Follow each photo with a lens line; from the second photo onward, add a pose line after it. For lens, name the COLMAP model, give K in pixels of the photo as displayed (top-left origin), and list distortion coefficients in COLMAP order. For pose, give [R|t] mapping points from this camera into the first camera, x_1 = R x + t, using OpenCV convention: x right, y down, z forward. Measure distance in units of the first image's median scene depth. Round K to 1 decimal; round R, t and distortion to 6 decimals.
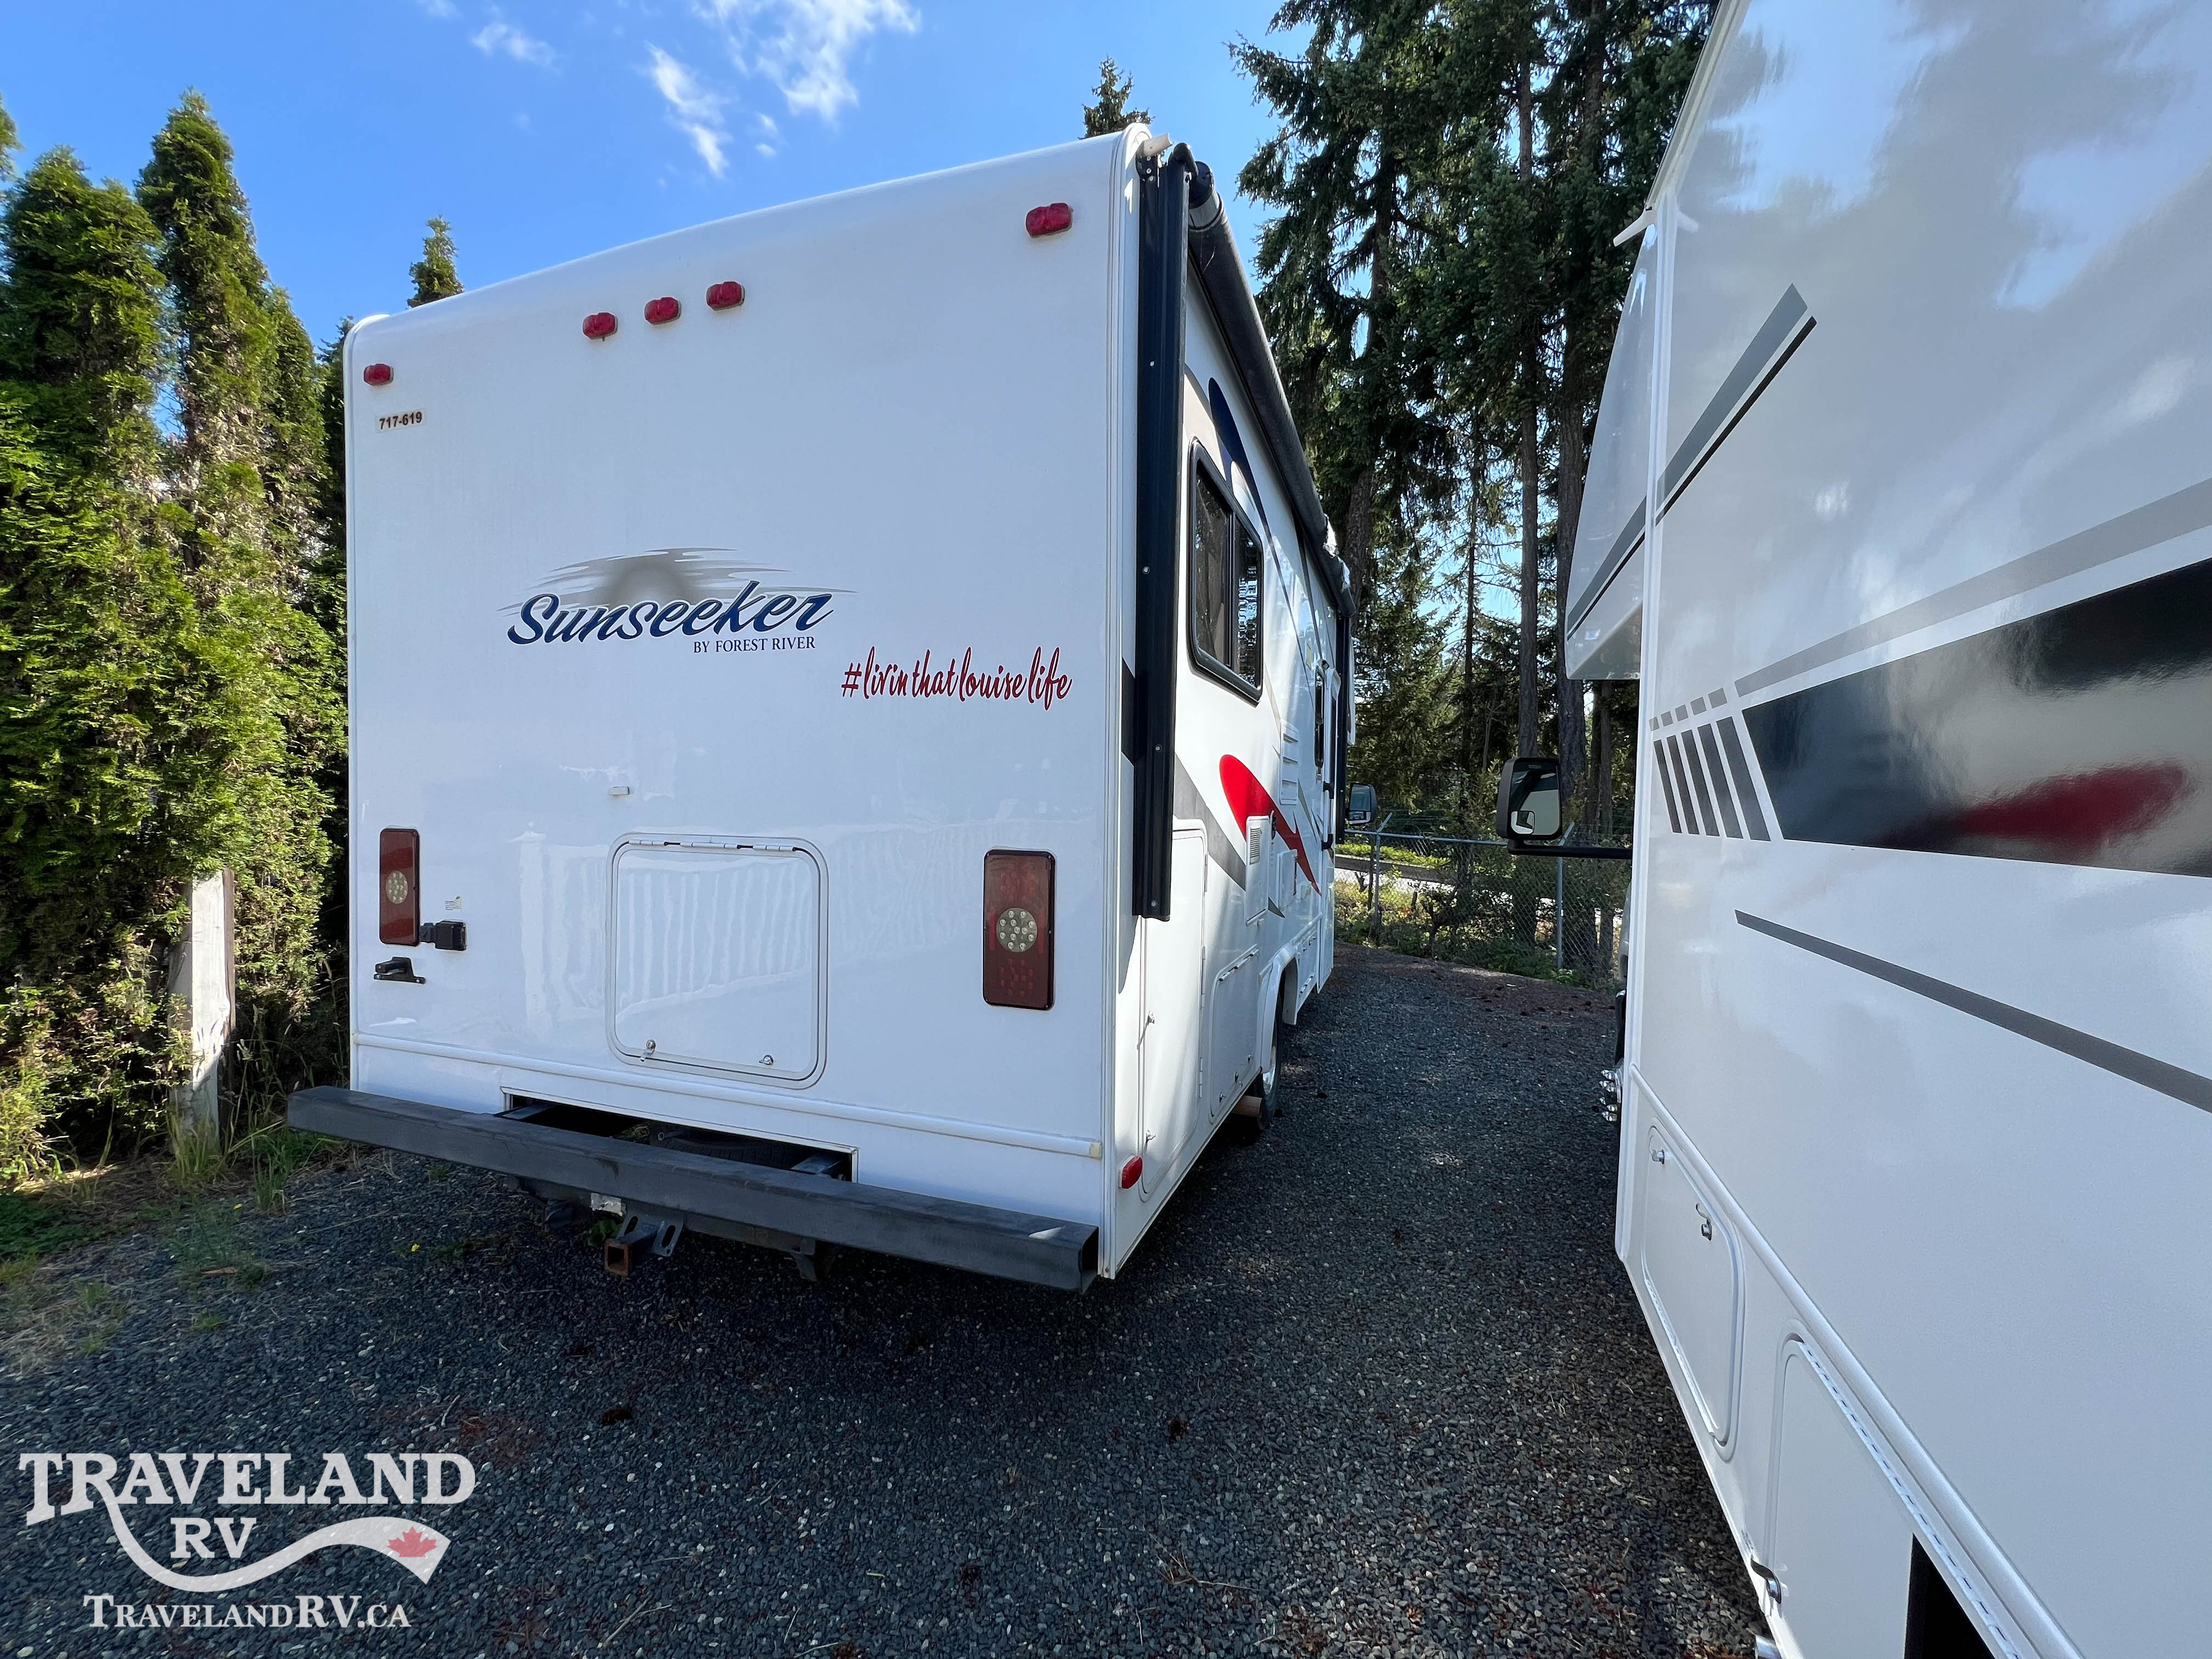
lens RADIAL K [[888.2, 0, 1113.8], [0, 888.2, 835.0], [0, 0, 1]] dist [0.000680, 0.000195]
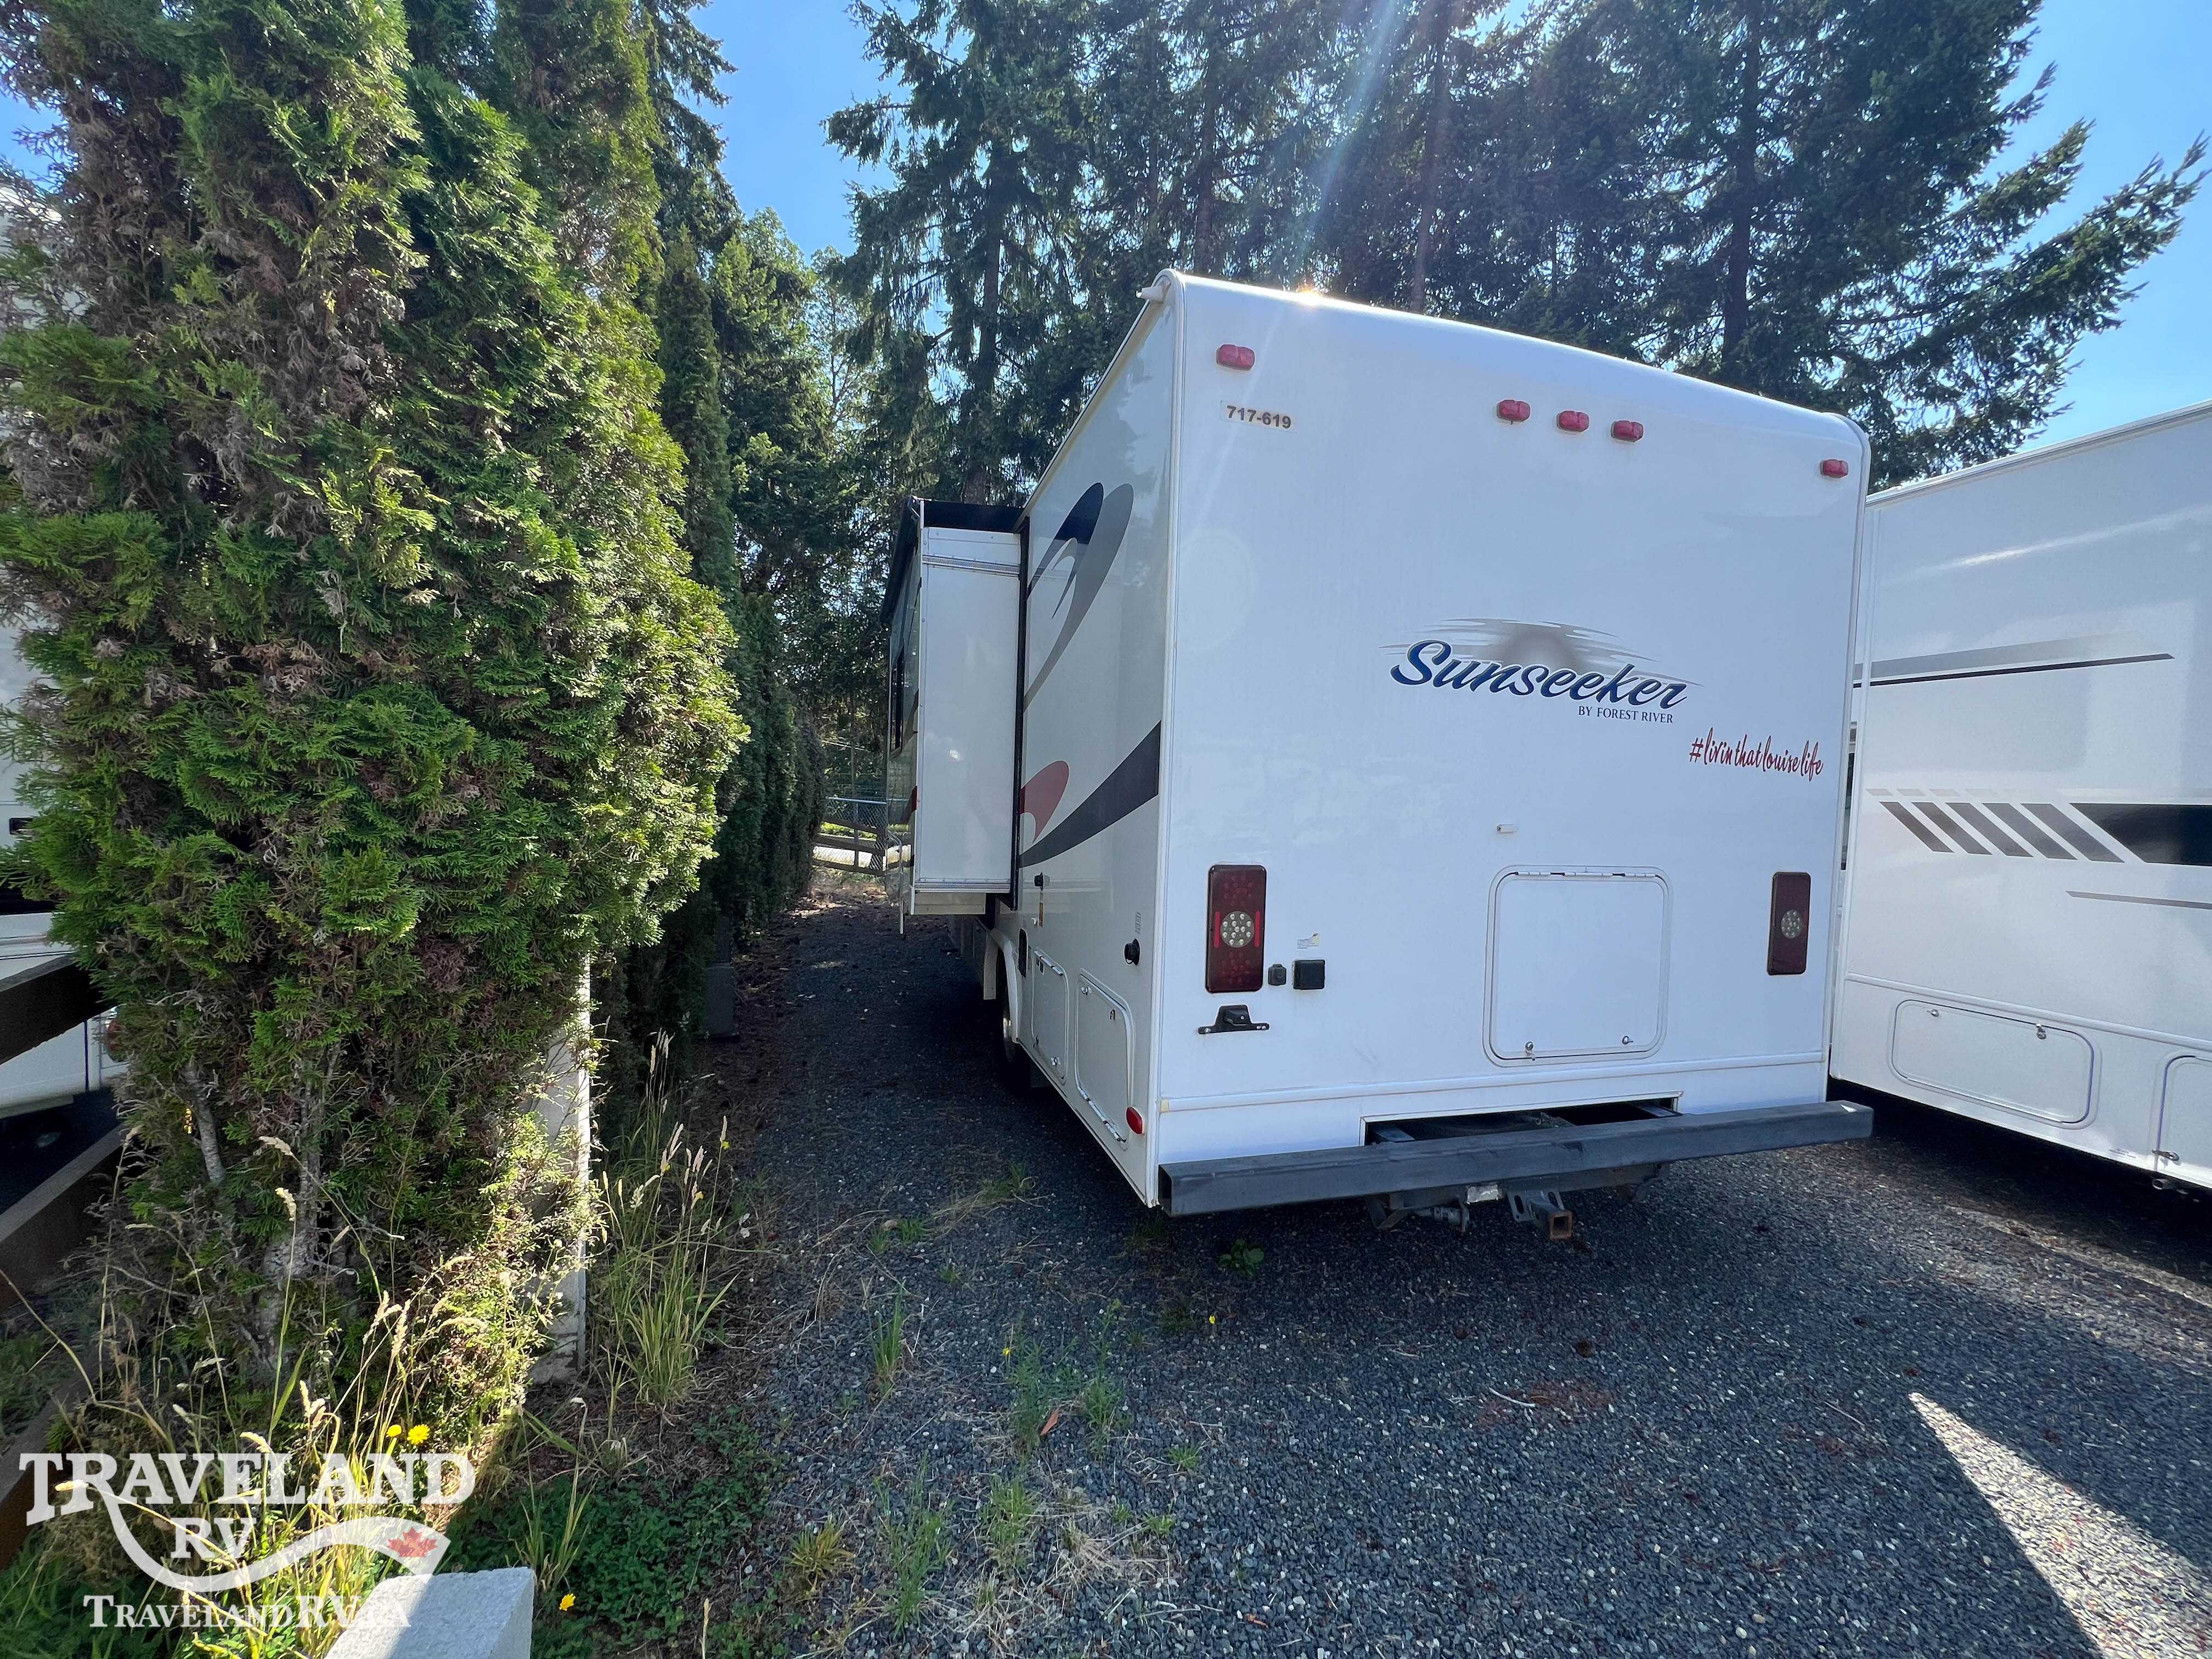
lens RADIAL K [[888.2, 0, 1109.8], [0, 888.2, 833.3], [0, 0, 1]] dist [0.000680, 0.000195]
pose [[0.804403, -0.012274, 0.593957, -1.658147], [-0.002541, 0.999706, 0.024101, -0.070055], [-0.594078, -0.020896, 0.804136, 0.395442]]
